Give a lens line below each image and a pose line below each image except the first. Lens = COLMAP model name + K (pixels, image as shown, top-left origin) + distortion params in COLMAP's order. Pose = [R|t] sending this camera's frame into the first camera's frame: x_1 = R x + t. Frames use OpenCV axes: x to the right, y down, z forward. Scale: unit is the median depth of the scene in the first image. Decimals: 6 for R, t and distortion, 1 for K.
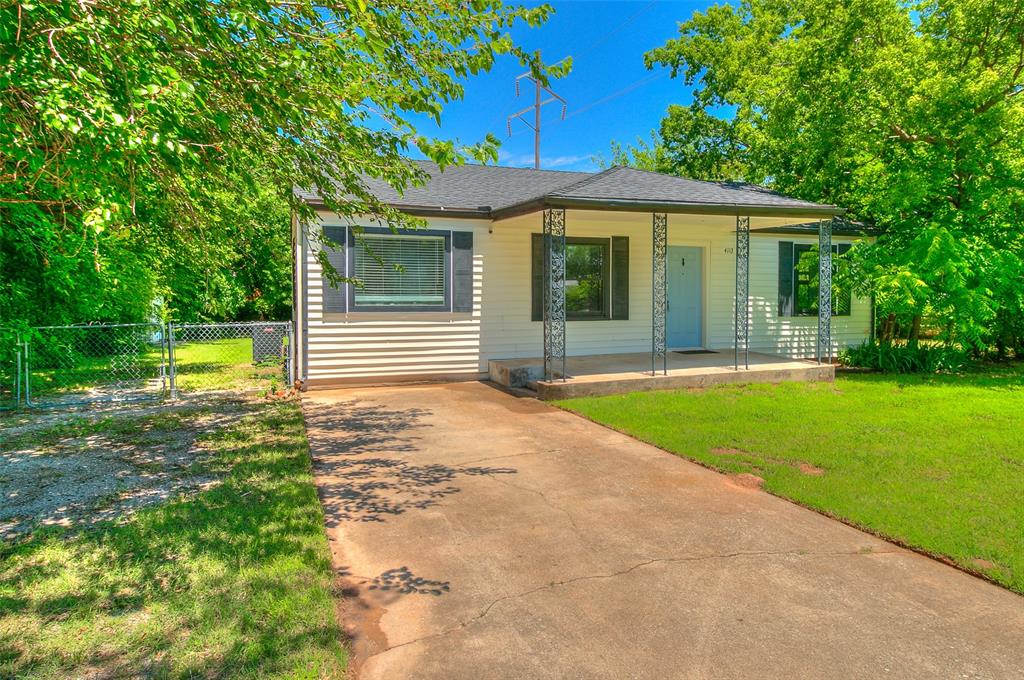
lens RADIAL K [[612.9, 0, 510.2], [0, 612.9, 325.0], [0, 0, 1]] dist [-0.000177, 0.000328]
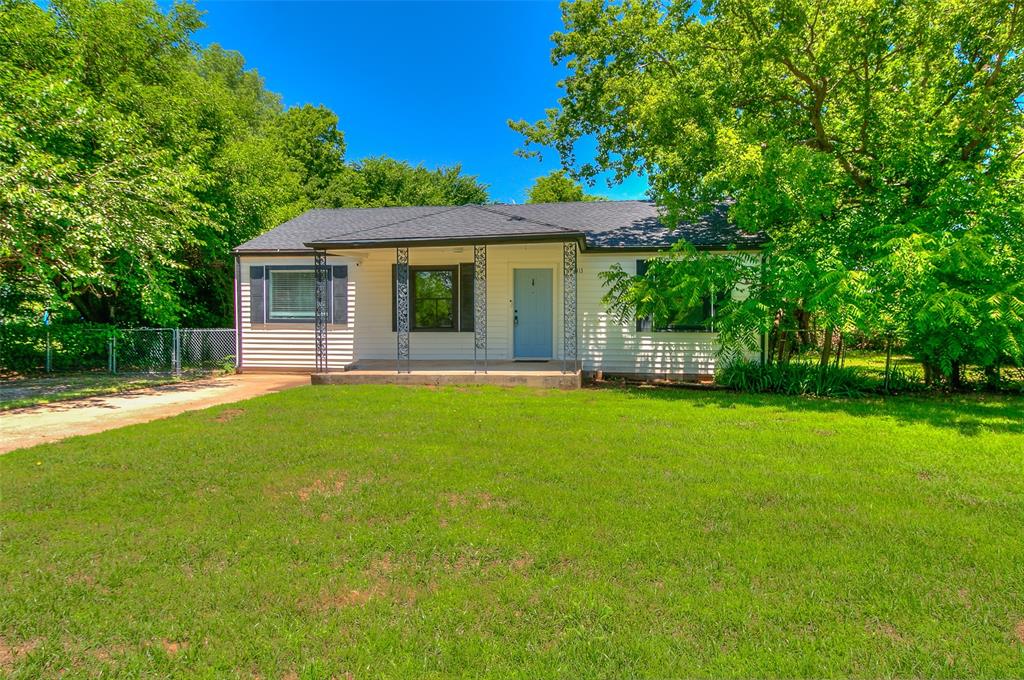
lens RADIAL K [[609.1, 0, 516.5], [0, 609.1, 338.9], [0, 0, 1]] dist [0.000210, -0.000362]
pose [[0.878718, 0.019616, -0.476938, 0.915265], [-0.022494, 0.999747, -0.000325, 0.003986], [0.476811, 0.011014, 0.878937, -0.011072]]
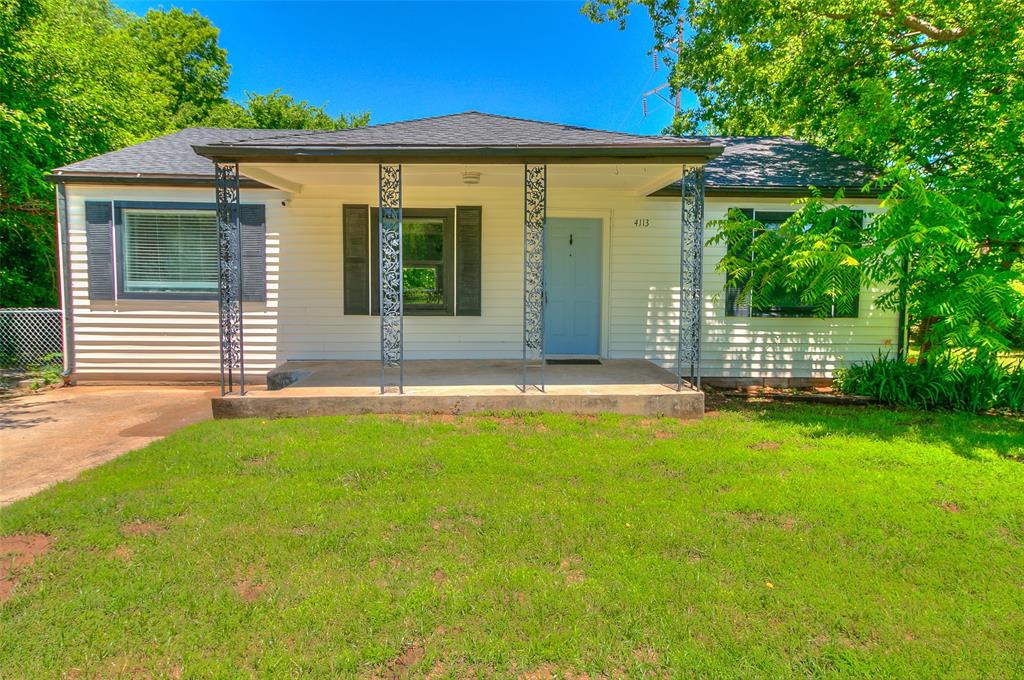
lens RADIAL K [[607.6, 0, 518.8], [0, 607.6, 338.3], [0, 0, 1]] dist [-0.001117, 0.002864]
pose [[0.951739, 0.033359, -0.305090, 0.515716], [-0.023778, 0.999102, 0.035067, -0.008899], [0.305986, -0.026120, 0.951678, 0.321029]]
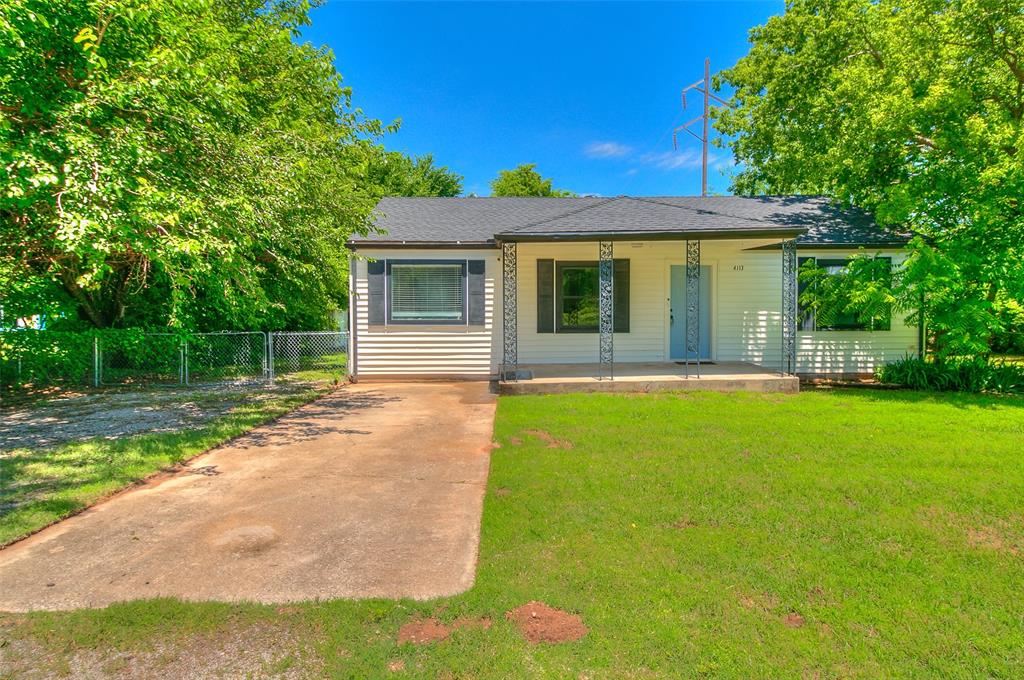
lens RADIAL K [[606.4, 0, 514.6], [0, 606.4, 339.4], [0, 0, 1]] dist [0.003441, 0.000563]
pose [[0.945057, 0.012773, -0.326655, 0.392763], [-0.011195, 0.999915, 0.006710, -0.001309], [0.326713, -0.002684, 0.945120, -0.131176]]
